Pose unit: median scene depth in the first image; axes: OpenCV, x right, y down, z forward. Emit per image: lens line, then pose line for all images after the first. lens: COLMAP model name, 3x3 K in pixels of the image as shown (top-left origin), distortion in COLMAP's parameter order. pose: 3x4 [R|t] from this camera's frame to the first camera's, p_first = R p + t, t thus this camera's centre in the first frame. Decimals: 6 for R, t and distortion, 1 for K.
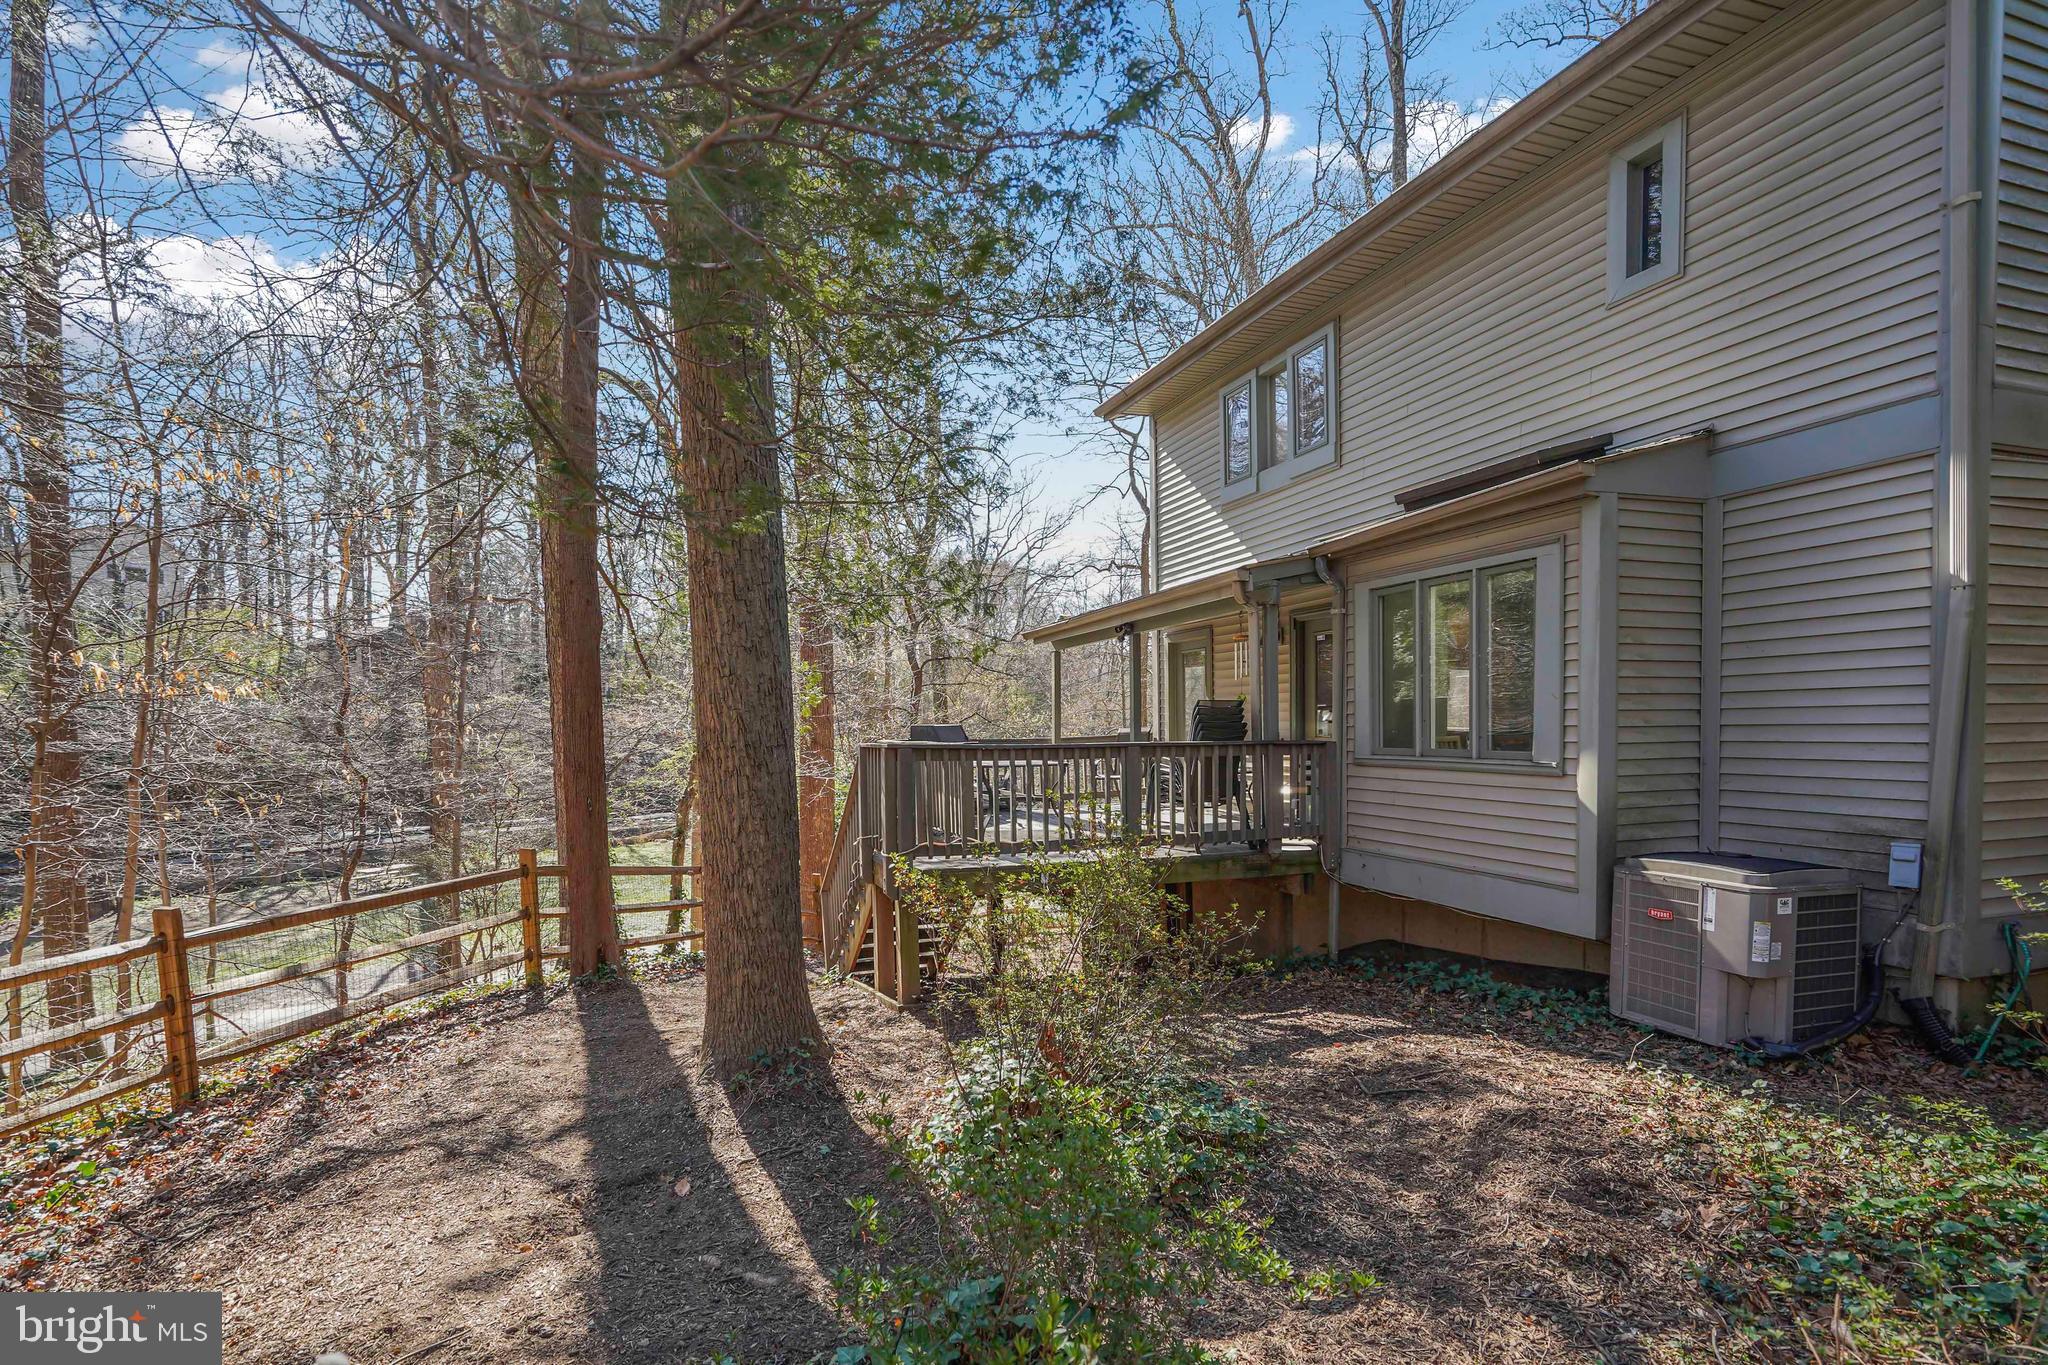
lens RADIAL K [[975.1, 0, 1024.7], [0, 975.1, 759.4], [0, 0, 1]] dist [0.001139, 0.000061]
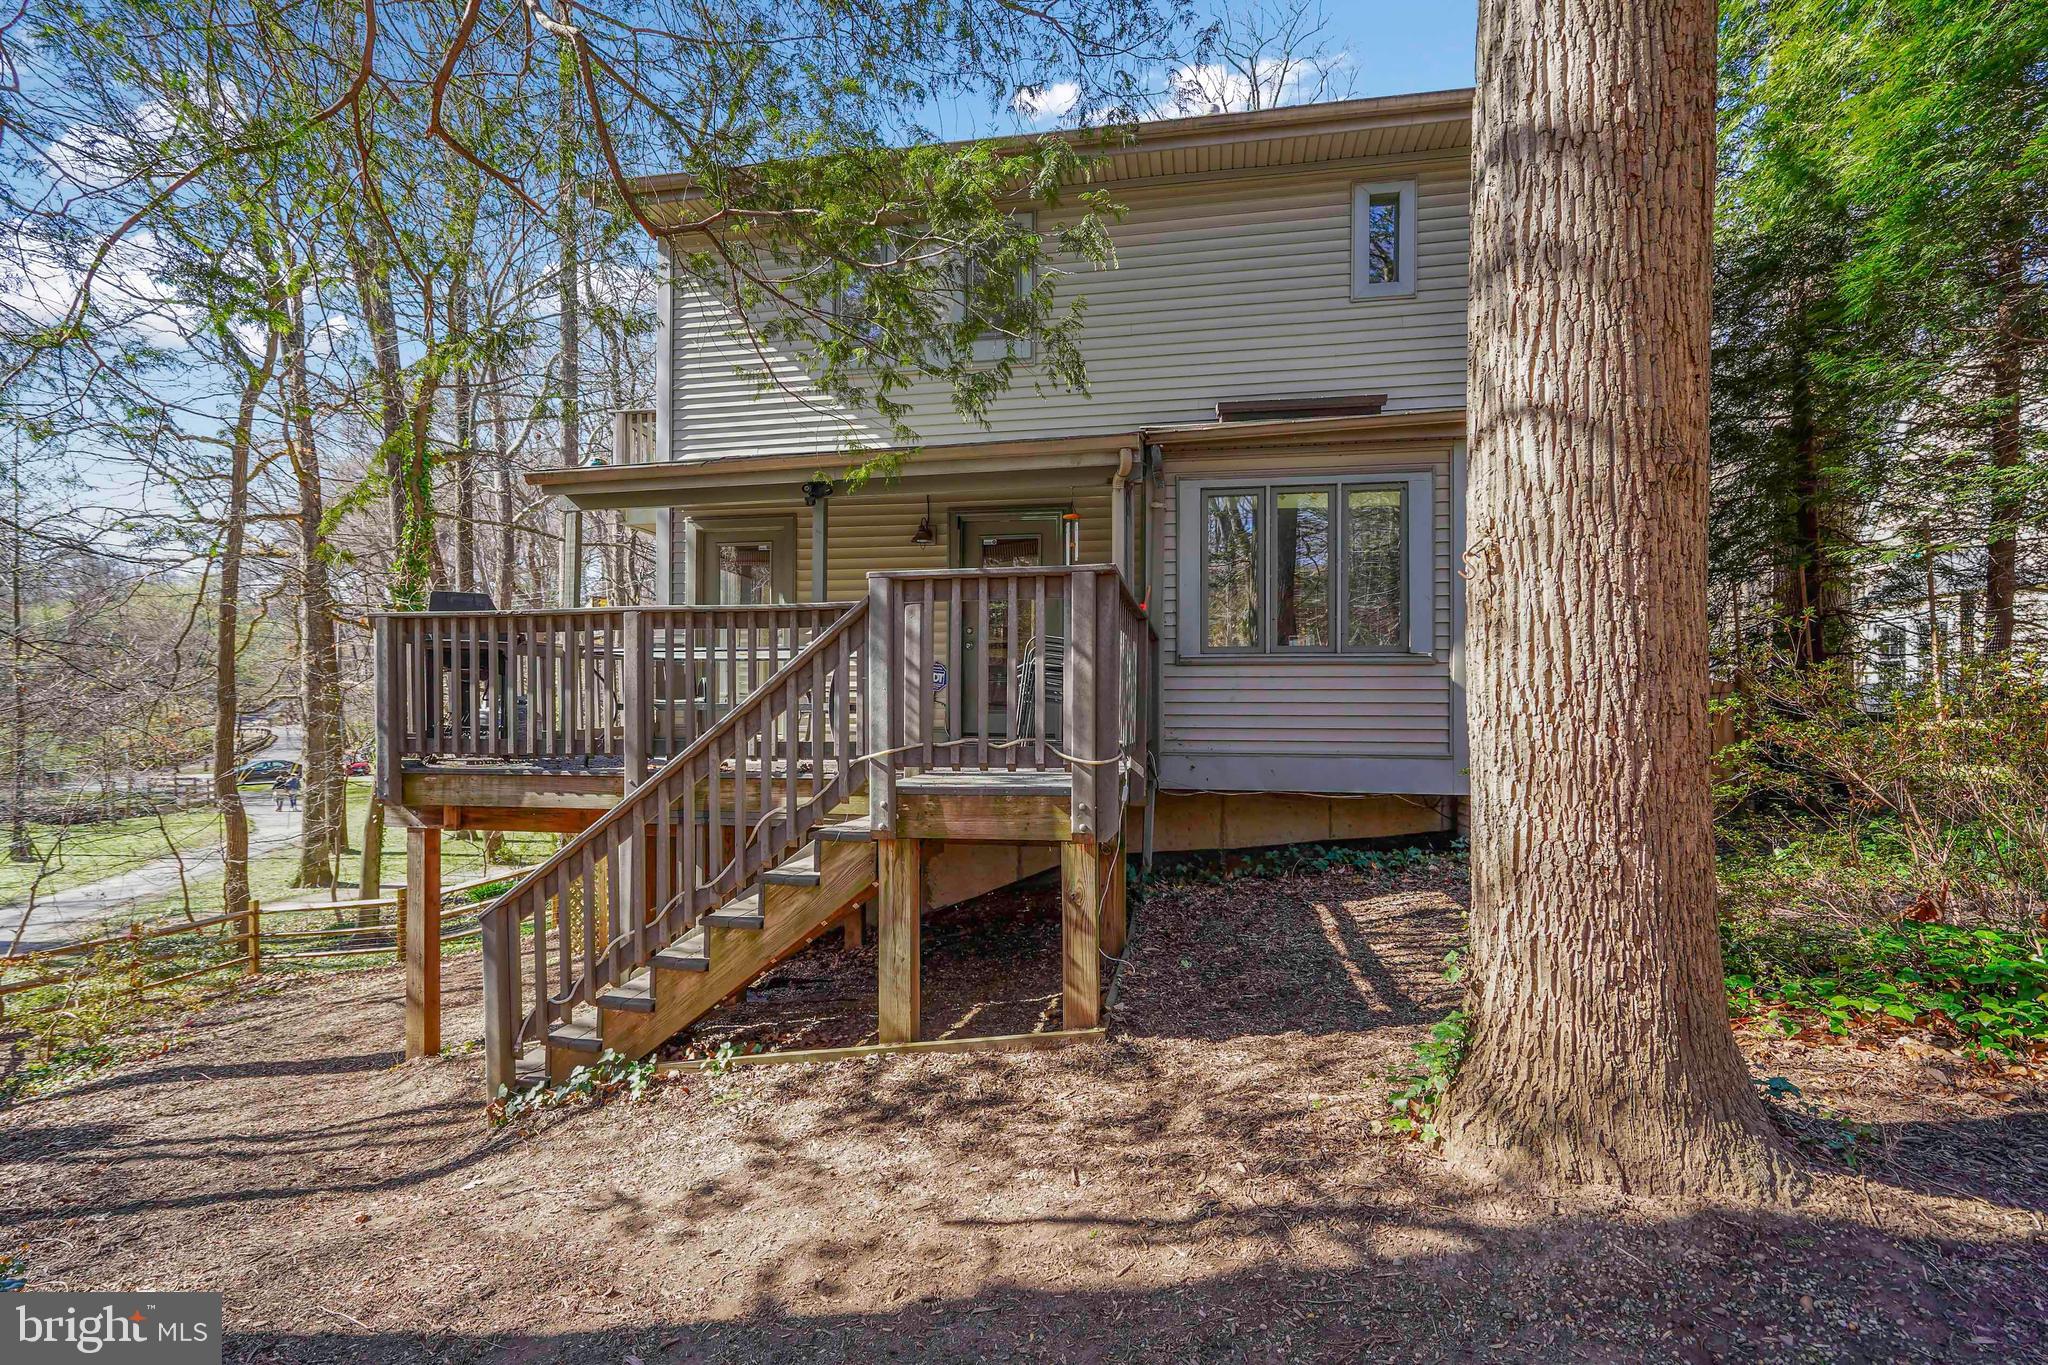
lens RADIAL K [[927.0, 0, 1020.3], [0, 927.0, 701.0], [0, 0, 1]] dist [-0.002194, -0.000331]
pose [[0.513733, 0.020632, 0.857702, -0.549507], [0.021143, 0.999103, -0.036698, 0.073708], [-0.857690, 0.036987, 0.512835, 0.679504]]
